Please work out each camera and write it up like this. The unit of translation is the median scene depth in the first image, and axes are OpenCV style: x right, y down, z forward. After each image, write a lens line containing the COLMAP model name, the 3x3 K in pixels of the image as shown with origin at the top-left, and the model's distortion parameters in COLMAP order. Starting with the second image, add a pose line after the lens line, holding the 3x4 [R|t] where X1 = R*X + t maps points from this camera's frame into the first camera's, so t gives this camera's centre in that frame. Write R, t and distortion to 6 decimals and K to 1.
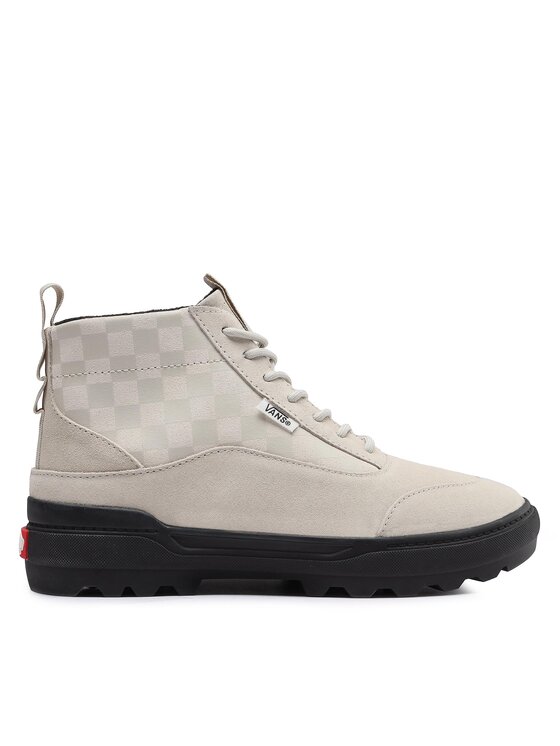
lens RADIAL K [[1253.8, 0, 280.0], [0, 1253.8, 373.0], [0, 0, 1]] dist [0.027654, 0.053865]
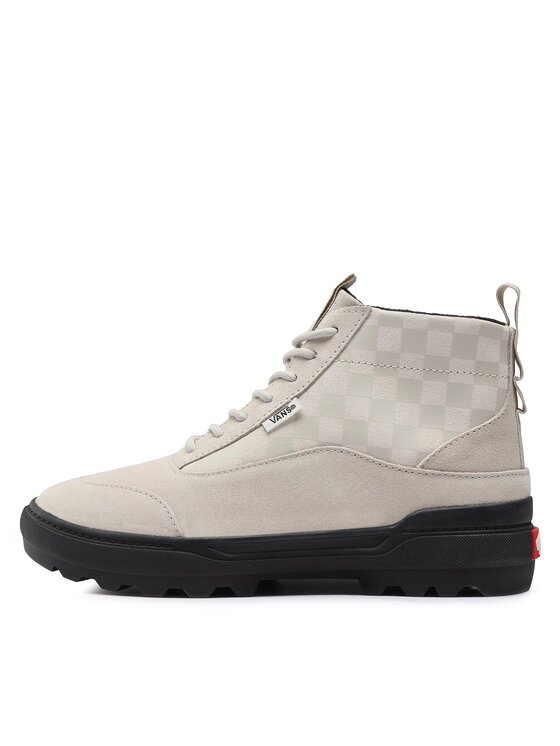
lens RADIAL K [[1253.8, 0, 280.0], [0, 1253.8, 373.0], [0, 0, 1]] dist [0.027654, 0.053865]
pose [[0.601714, 0.137189, 0.786841, -0.943705], [-0.137223, 0.988247, -0.067368, 0.080807], [-0.786835, -0.067437, 0.613468, 0.463583]]
